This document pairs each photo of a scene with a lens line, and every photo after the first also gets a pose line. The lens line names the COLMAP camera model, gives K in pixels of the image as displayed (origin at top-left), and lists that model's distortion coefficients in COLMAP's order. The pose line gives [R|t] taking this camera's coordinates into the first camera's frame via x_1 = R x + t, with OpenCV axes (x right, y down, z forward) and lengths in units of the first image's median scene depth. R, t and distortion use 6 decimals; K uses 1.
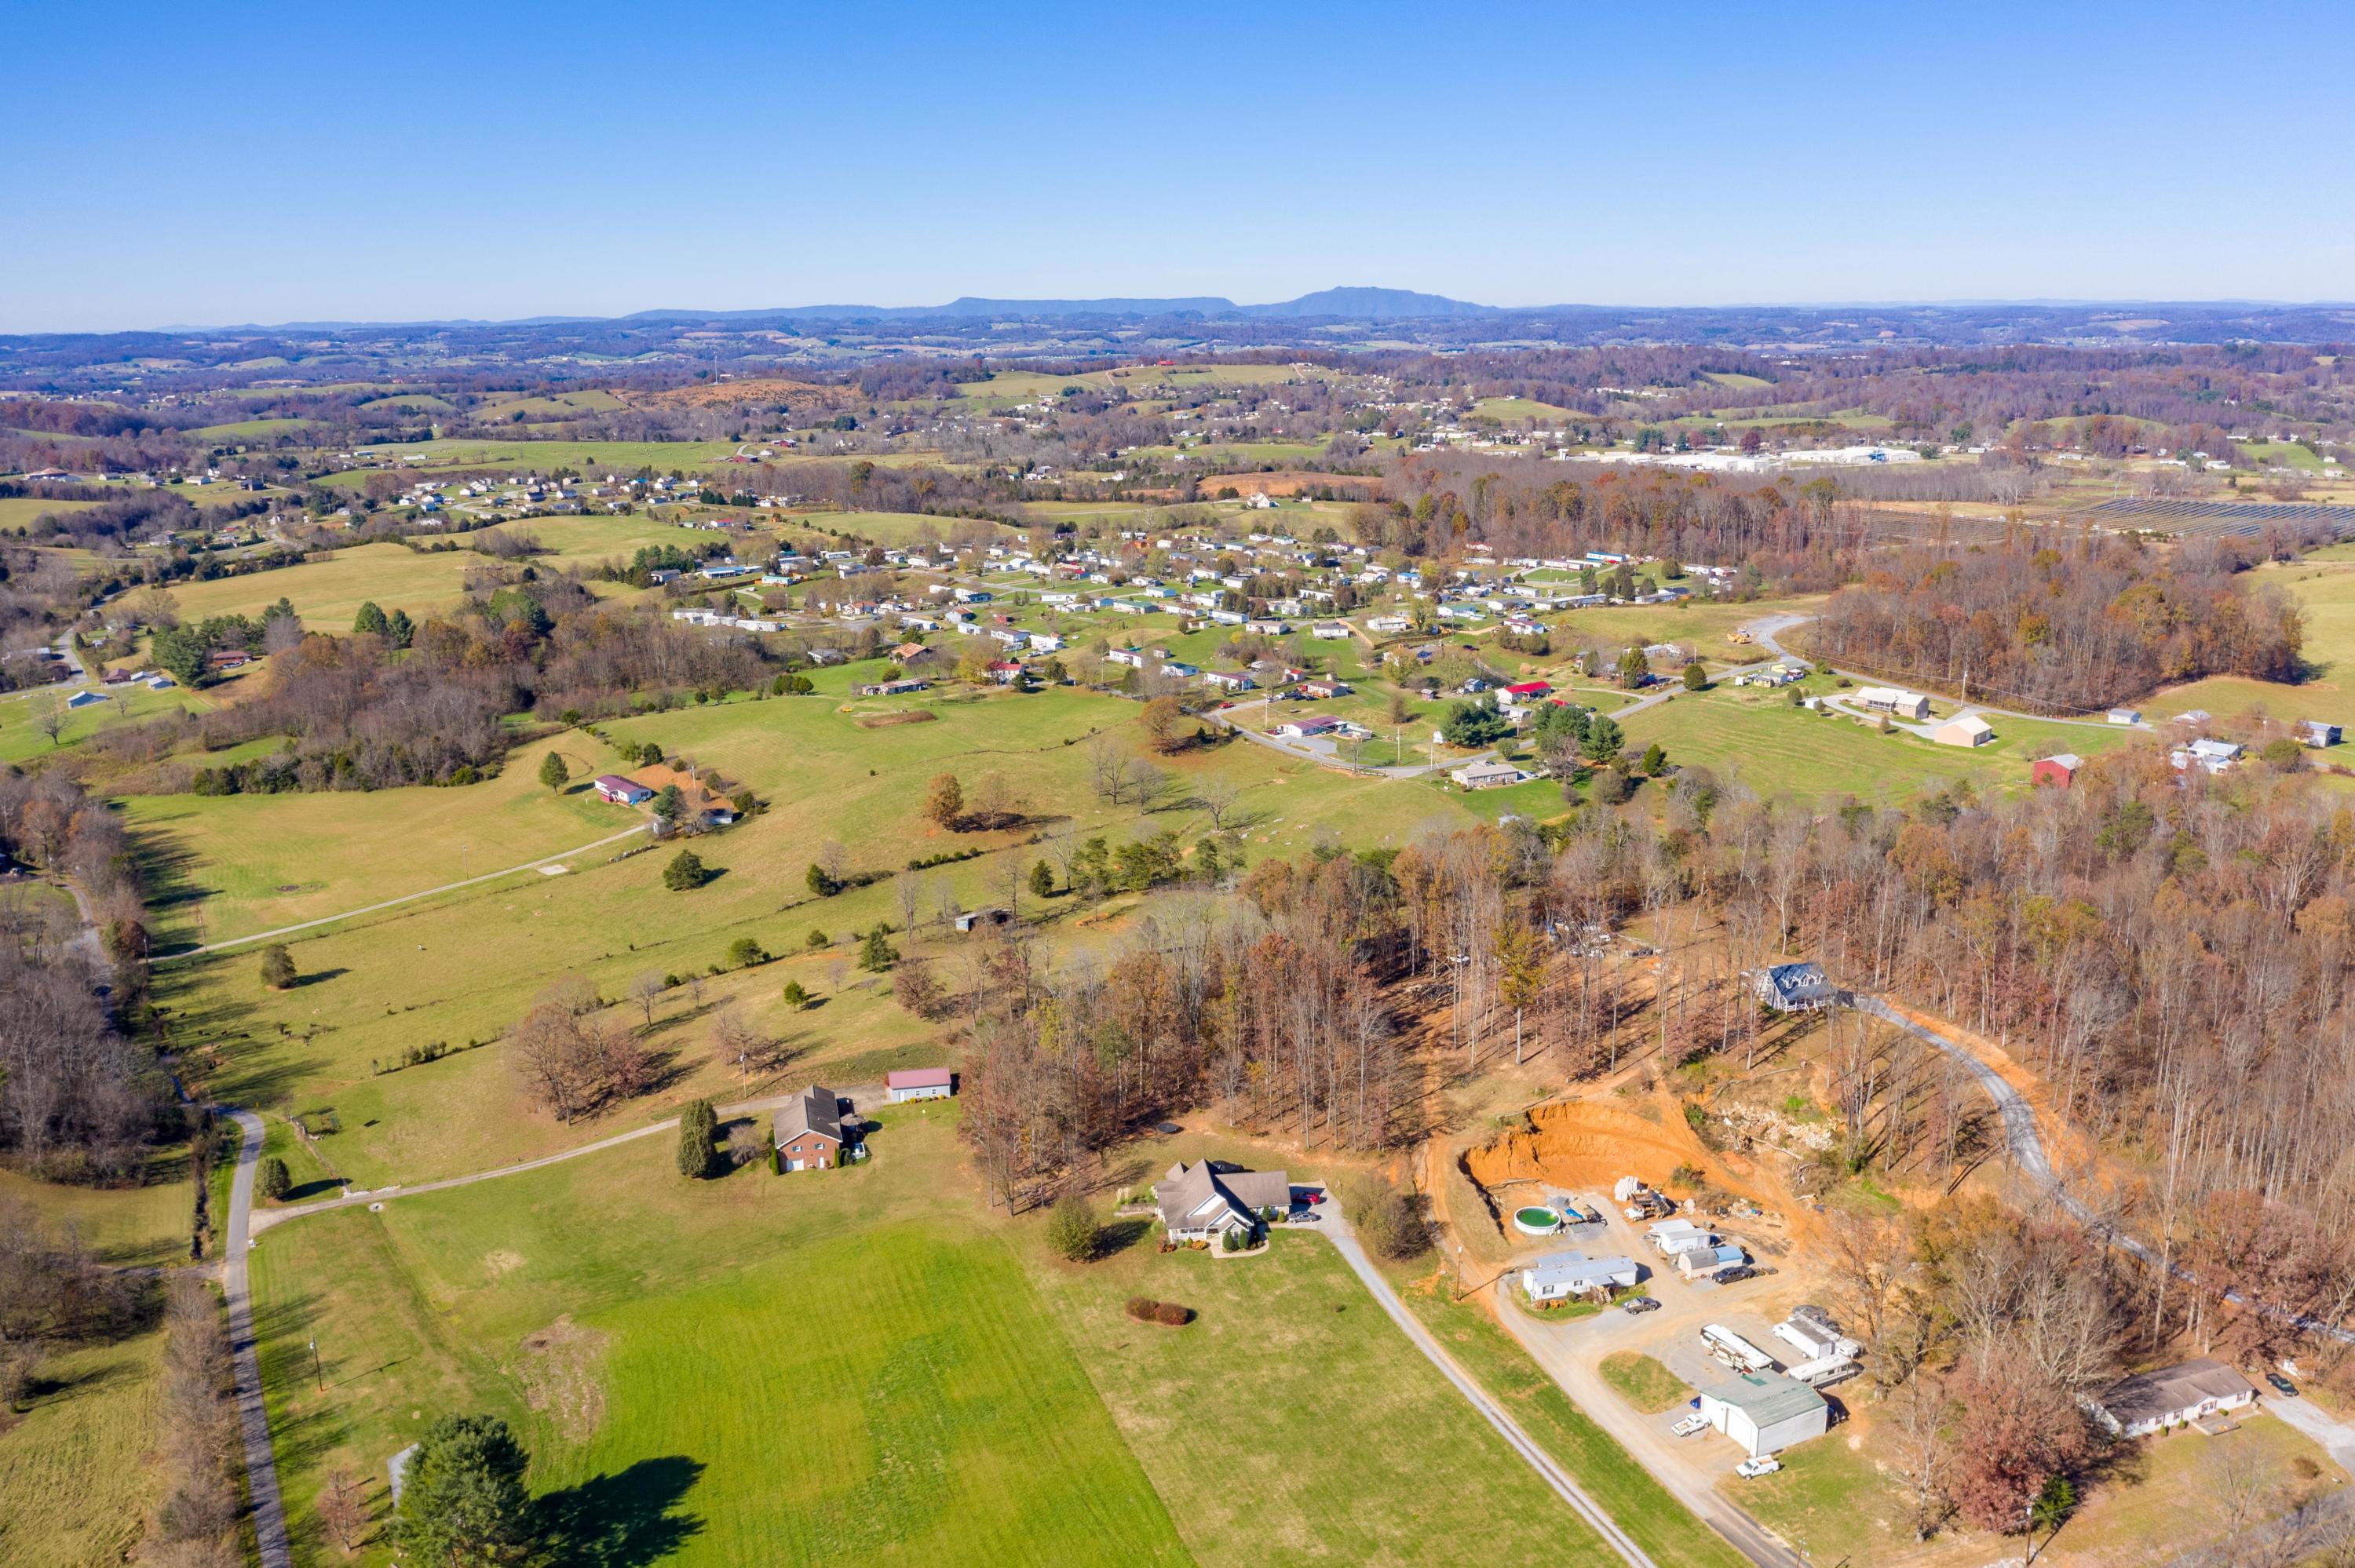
lens RADIAL K [[1860.6, 0, 1166.4], [0, 1860.6, 766.1], [0, 0, 1]] dist [-0.038972, 0.002282]
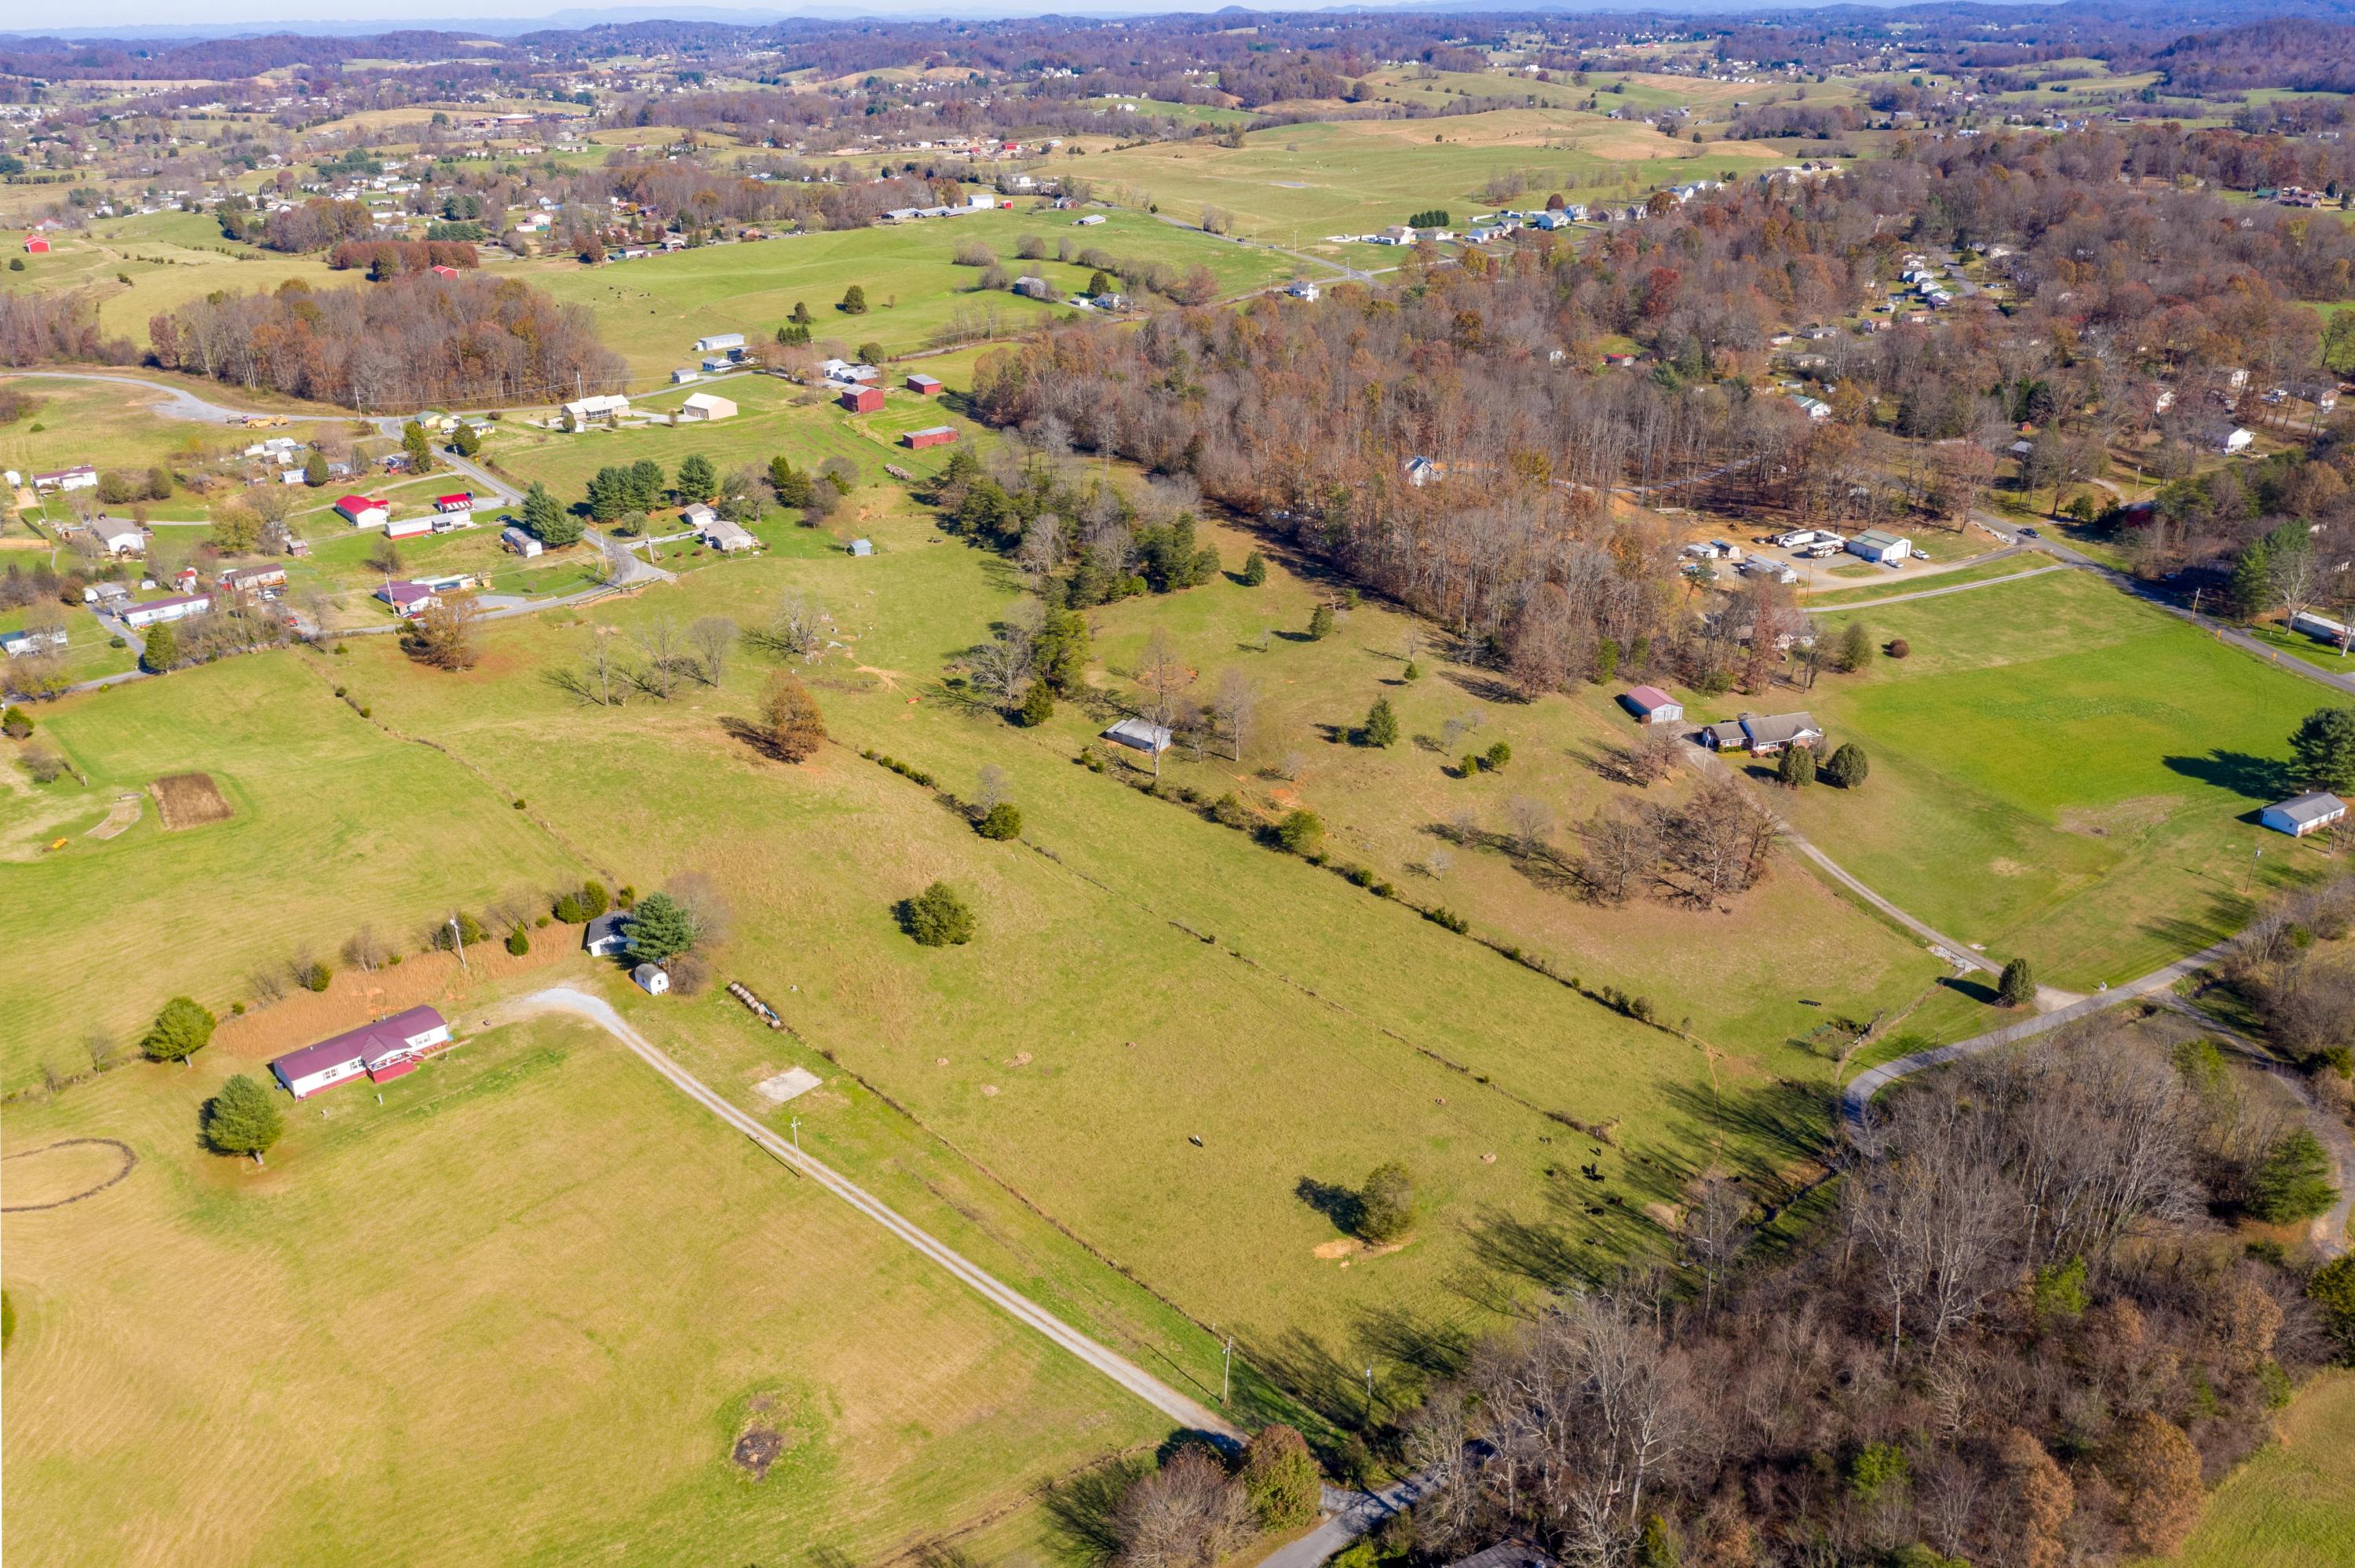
lens RADIAL K [[1860.6, 0, 1166.4], [0, 1860.6, 766.1], [0, 0, 1]] dist [-0.038972, 0.002282]
pose [[-0.061812, -0.371106, 0.926531, -0.831643], [0.252029, 0.892420, 0.374257, -0.206036], [-0.965744, 0.256646, 0.038368, 0.888382]]
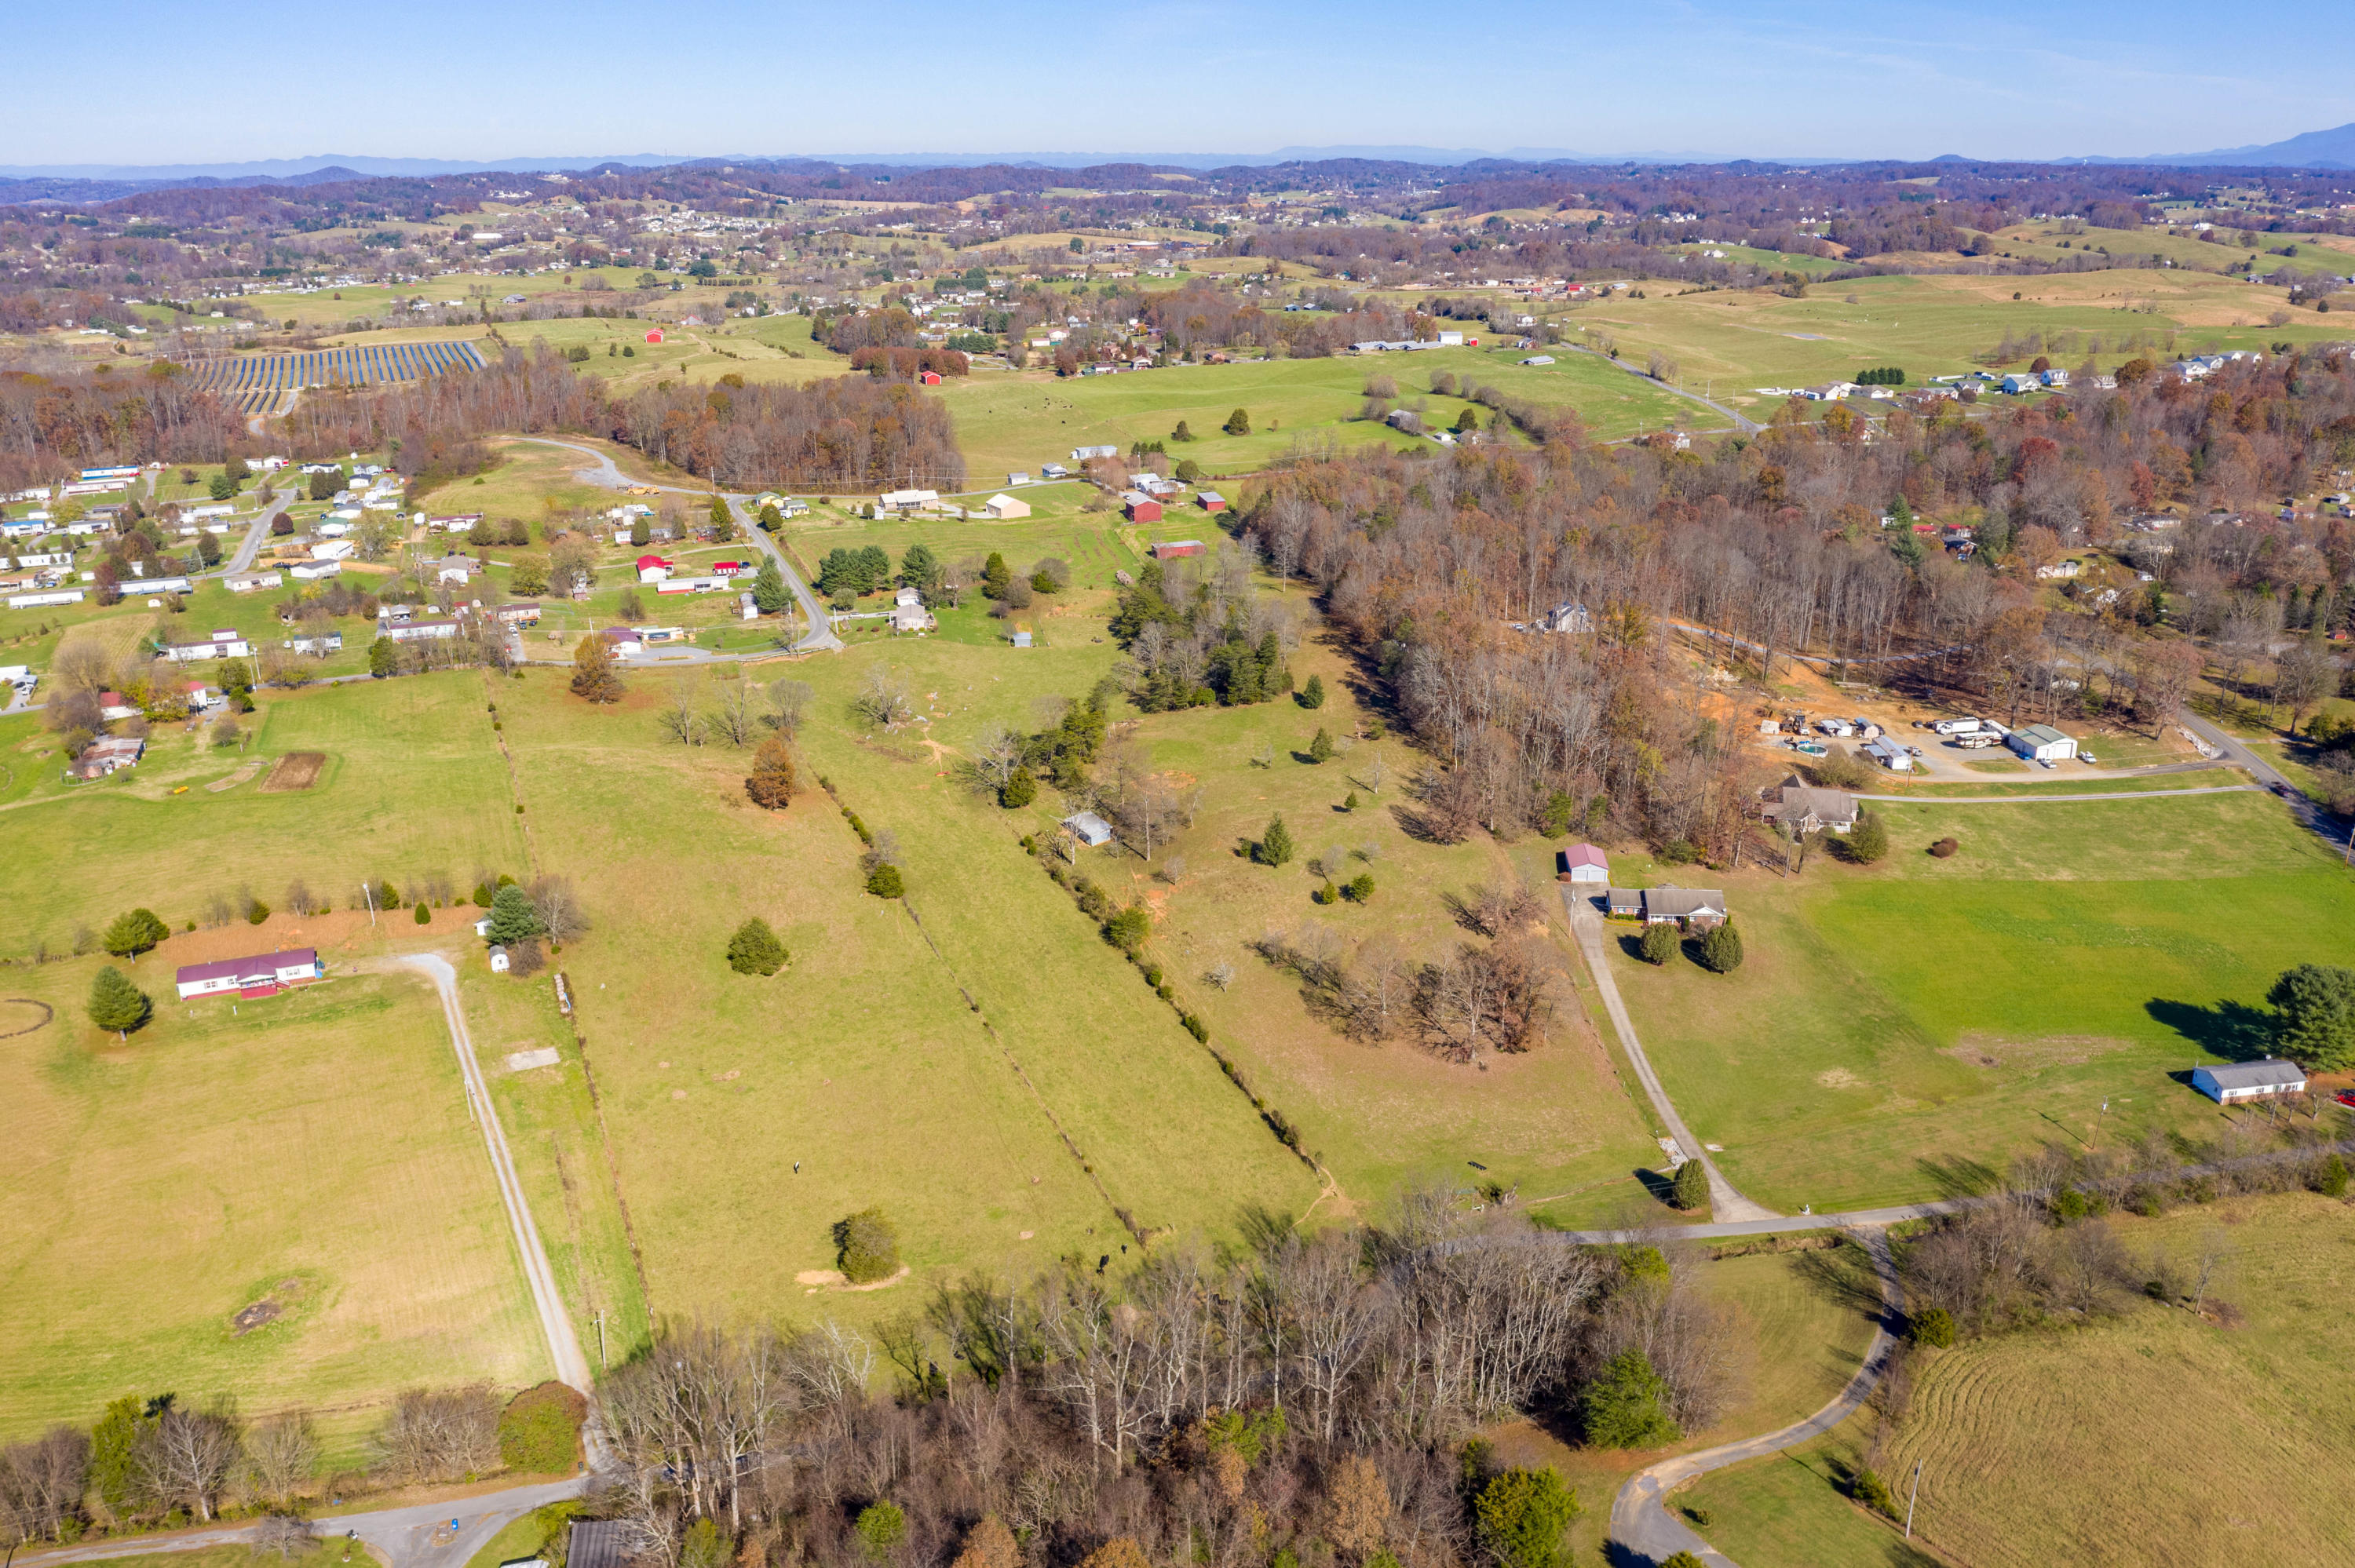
lens RADIAL K [[1860.6, 0, 1166.4], [0, 1860.6, 766.1], [0, 0, 1]] dist [-0.038972, 0.002282]
pose [[0.292101, -0.293562, 0.910219, -0.840519], [0.232632, 0.944951, 0.230109, -0.136195], [-0.927663, 0.144531, 0.344313, 0.600022]]
